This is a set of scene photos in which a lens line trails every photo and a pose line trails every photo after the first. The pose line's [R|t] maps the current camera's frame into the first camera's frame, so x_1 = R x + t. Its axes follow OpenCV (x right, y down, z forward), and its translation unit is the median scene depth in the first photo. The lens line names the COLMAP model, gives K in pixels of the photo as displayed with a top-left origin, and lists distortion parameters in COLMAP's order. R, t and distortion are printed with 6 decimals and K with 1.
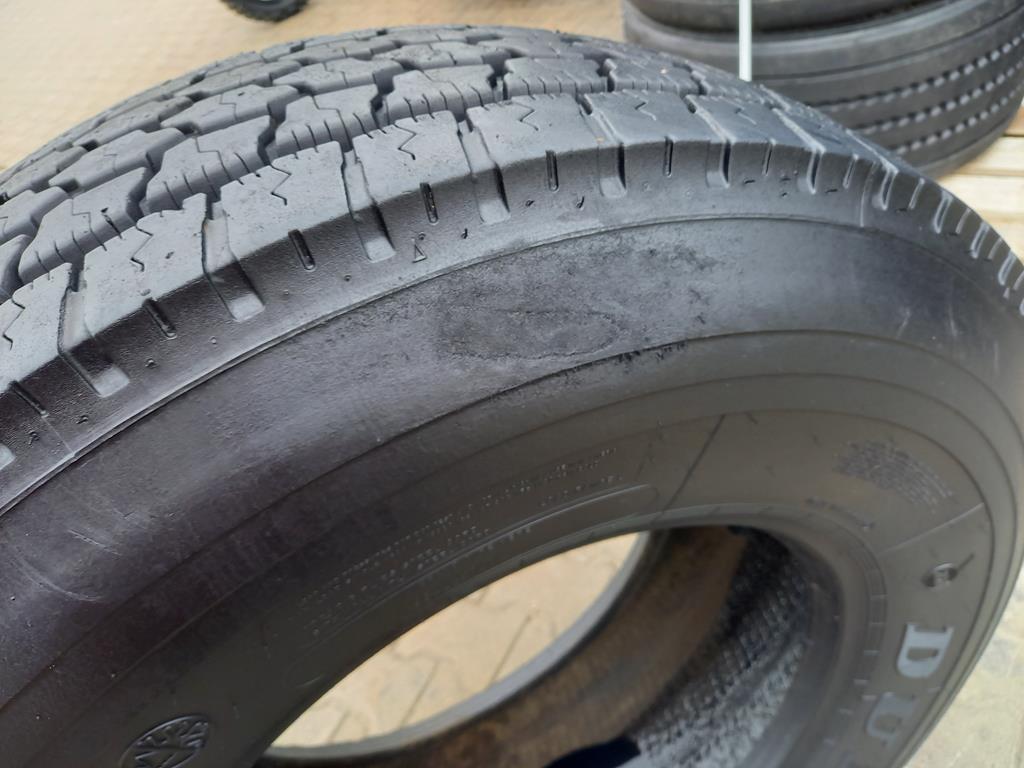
lens RADIAL K [[742.0, 0, 509.4], [0, 742.0, 383.0], [0, 0, 1]] dist [0.004926, -0.026490]
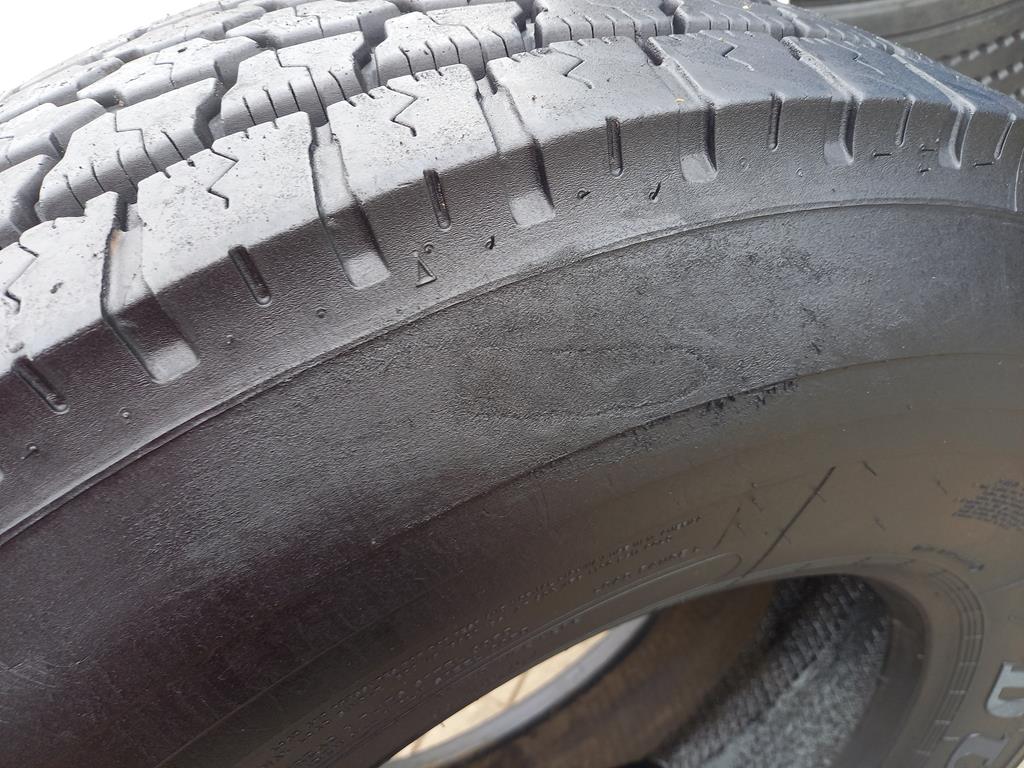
lens RADIAL K [[742.0, 0, 516.0], [0, 742.0, 382.4], [0, 0, 1]] dist [0.004926, -0.026490]
pose [[0.999752, -0.019436, -0.010902, -0.029299], [0.019856, 0.999010, 0.039808, -0.091398], [0.010117, -0.040015, 0.999148, 0.284772]]
